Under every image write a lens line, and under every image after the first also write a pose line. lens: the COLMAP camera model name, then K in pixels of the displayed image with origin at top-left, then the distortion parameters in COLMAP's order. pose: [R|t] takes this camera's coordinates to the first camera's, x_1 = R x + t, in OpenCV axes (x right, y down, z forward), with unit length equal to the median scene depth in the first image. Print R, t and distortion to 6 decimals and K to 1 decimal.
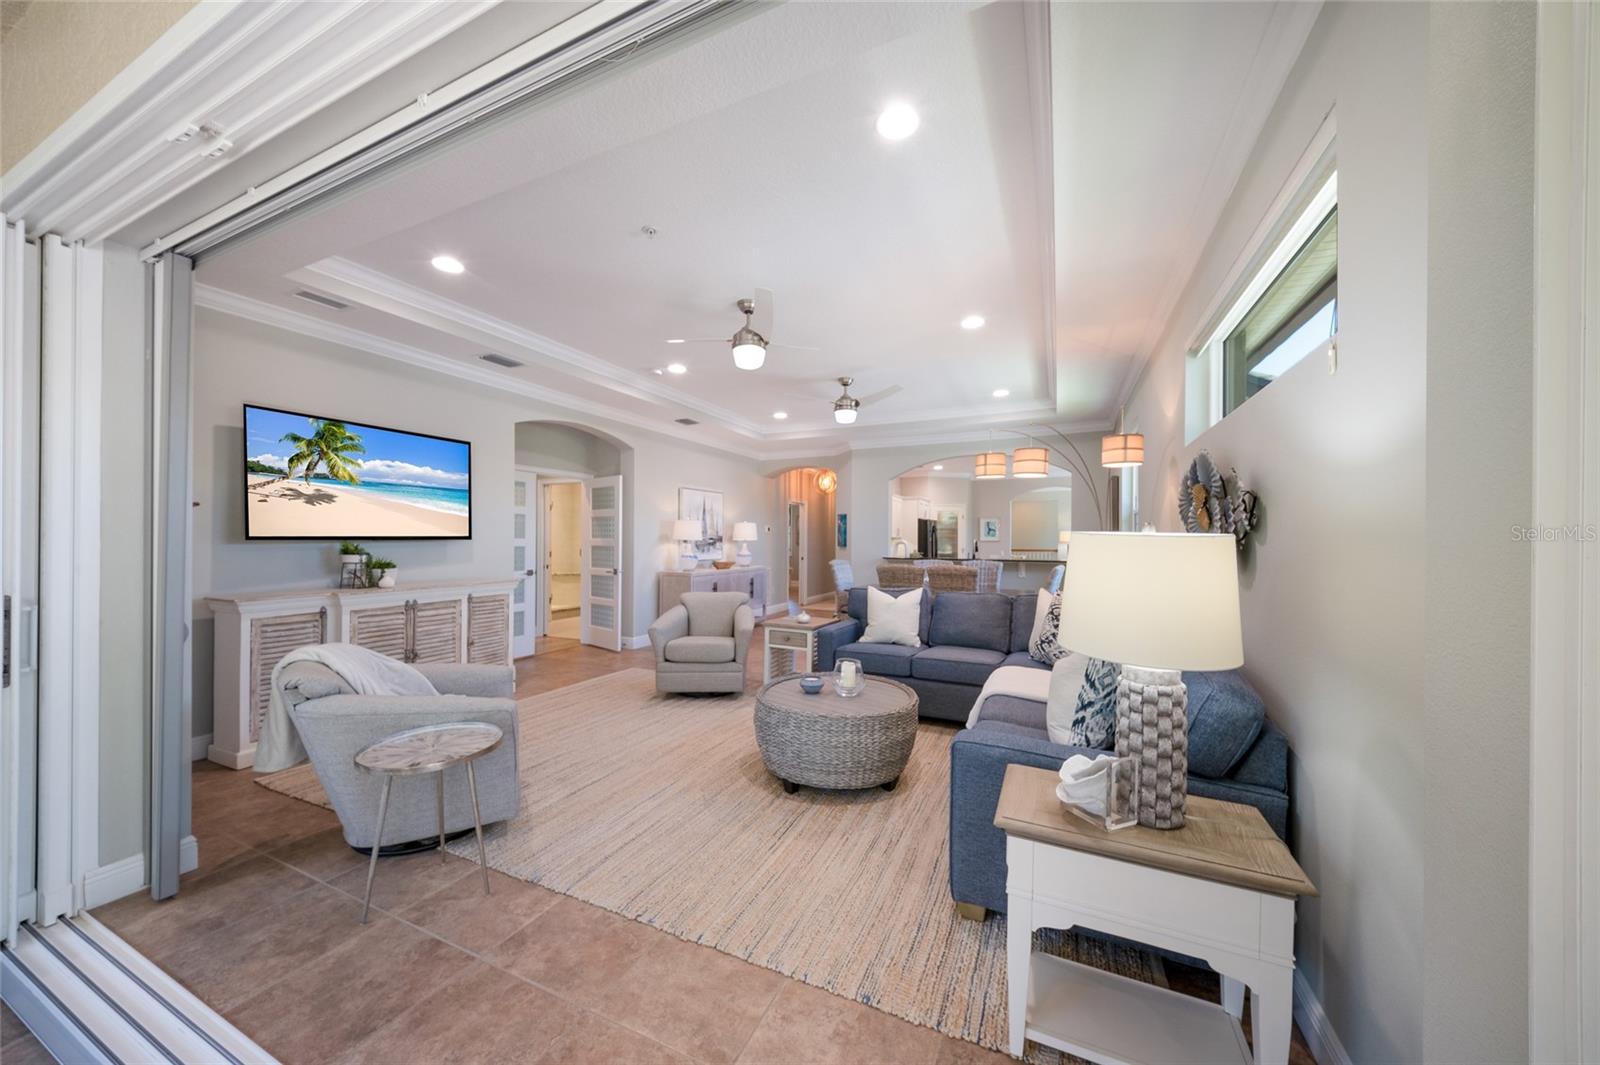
lens RADIAL K [[551.5, 0, 809.2], [0, 551.5, 540.9], [0, 0, 1]] dist [0.021845, -0.010119]
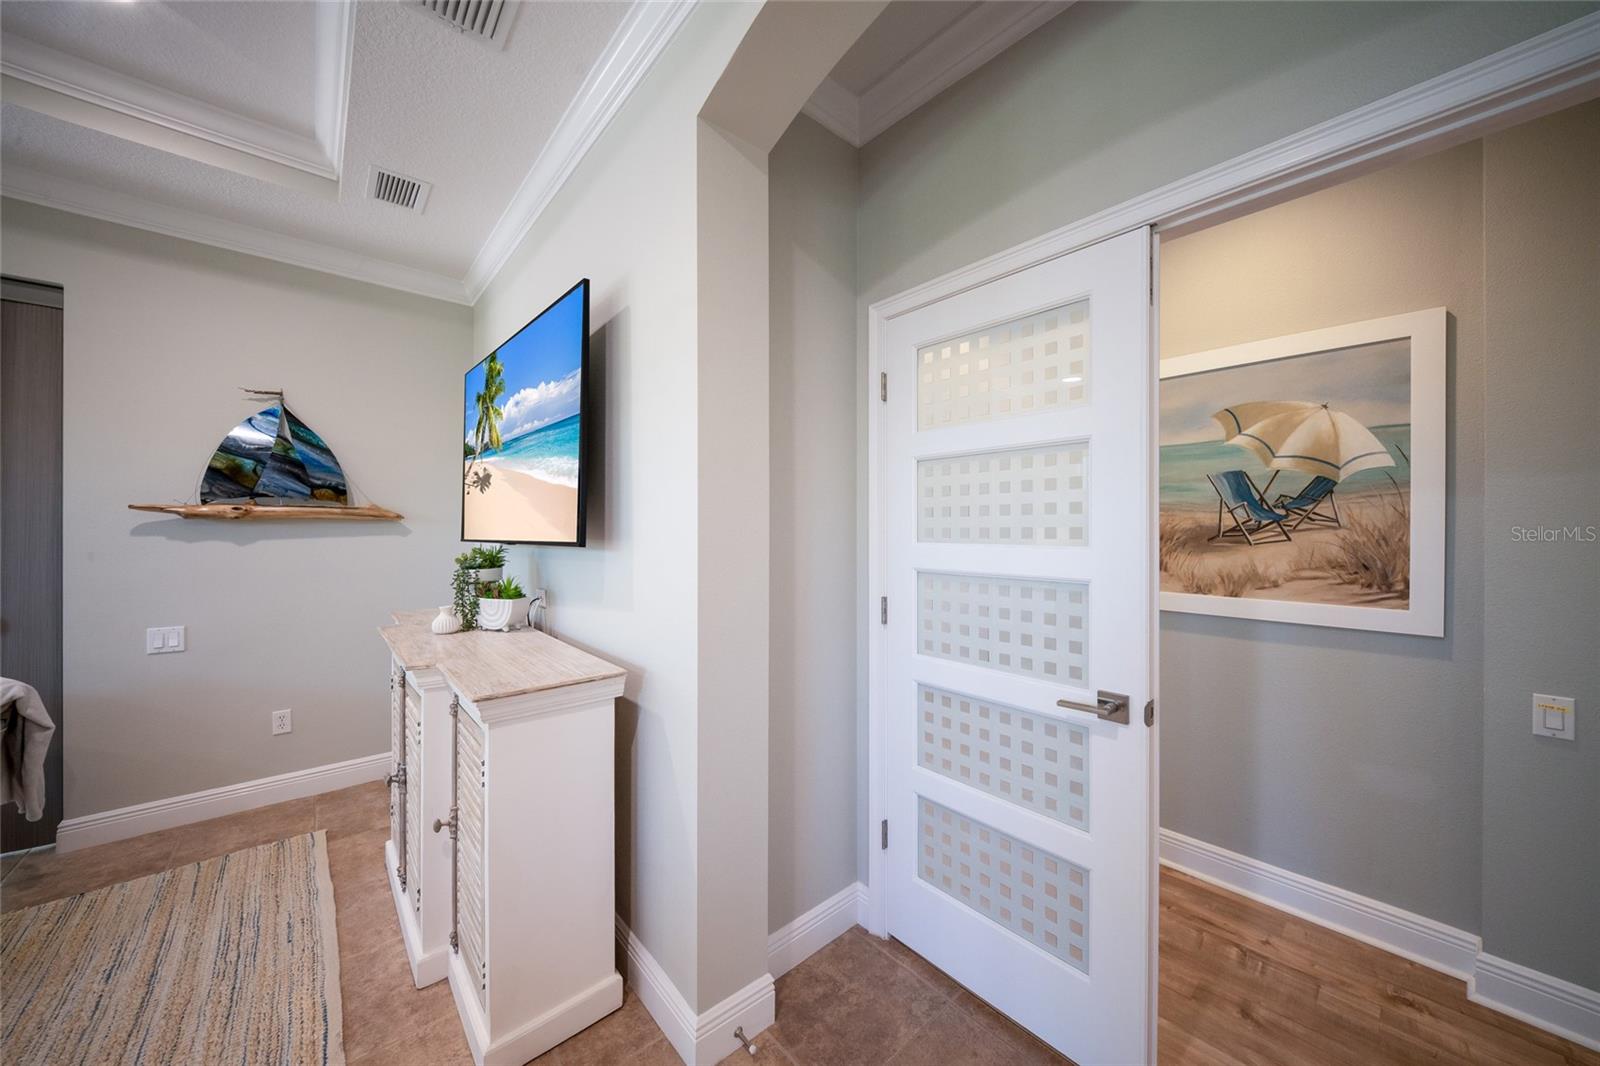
lens RADIAL K [[557.5, 0, 809.2], [0, 557.5, 527.9], [0, 0, 1]] dist [0.001050, -0.002437]
pose [[-0.398820, -0.006028, -0.917009, -0.380902], [-0.006116, 0.999974, -0.003914, -0.015456], [0.917009, 0.004048, -0.398847, 1.456393]]
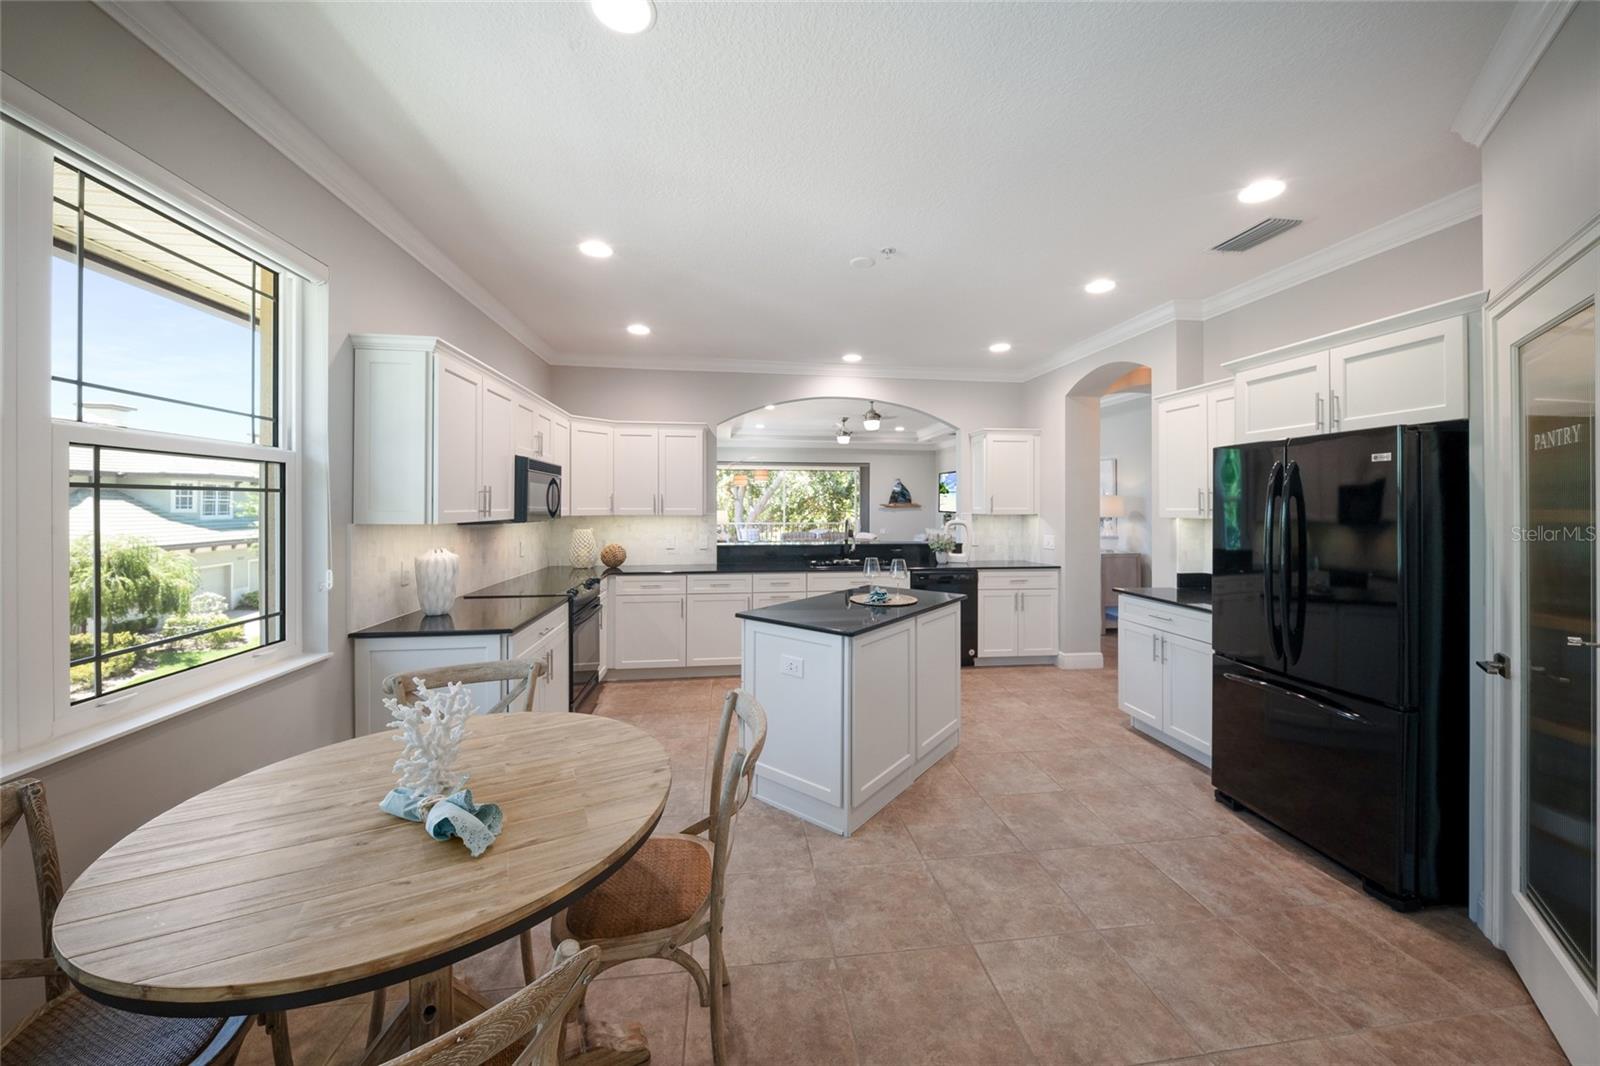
lens RADIAL K [[569.8, 0, 801.5], [0, 569.8, 504.5], [0, 0, 1]] dist [0.000806, -0.000030]
pose [[-0.847332, -0.004234, -0.531046, 1.366300], [-0.004259, 0.999990, -0.001178, -0.031249], [0.531046, 0.001264, -0.847342, 2.957065]]
